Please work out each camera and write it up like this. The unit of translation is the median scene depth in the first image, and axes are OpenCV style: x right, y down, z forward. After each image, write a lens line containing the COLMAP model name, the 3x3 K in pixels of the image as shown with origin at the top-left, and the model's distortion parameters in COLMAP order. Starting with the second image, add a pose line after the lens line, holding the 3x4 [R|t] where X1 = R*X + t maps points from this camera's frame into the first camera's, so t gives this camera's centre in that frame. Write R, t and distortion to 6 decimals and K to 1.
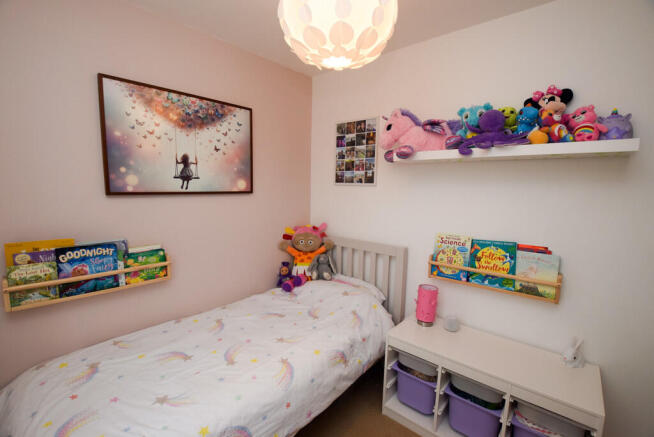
lens RADIAL K [[288.5, 0, 327.0], [0, 288.5, 221.8], [0, 0, 1]] dist [-0.023261, 0.000010]
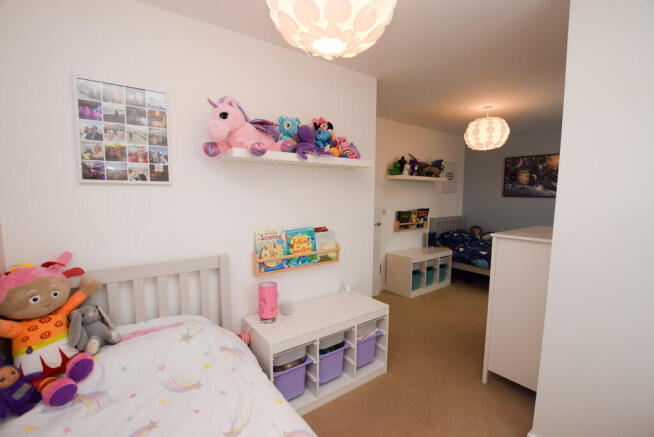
lens RADIAL K [[288.5, 0, 327.0], [0, 288.5, 221.8], [0, 0, 1]] dist [-0.023261, 0.000010]
pose [[0.229833, -0.122077, 0.965543, -0.536356], [0.113150, 0.988726, 0.098074, -0.066183], [-0.966630, 0.086711, 0.241055, 0.506383]]
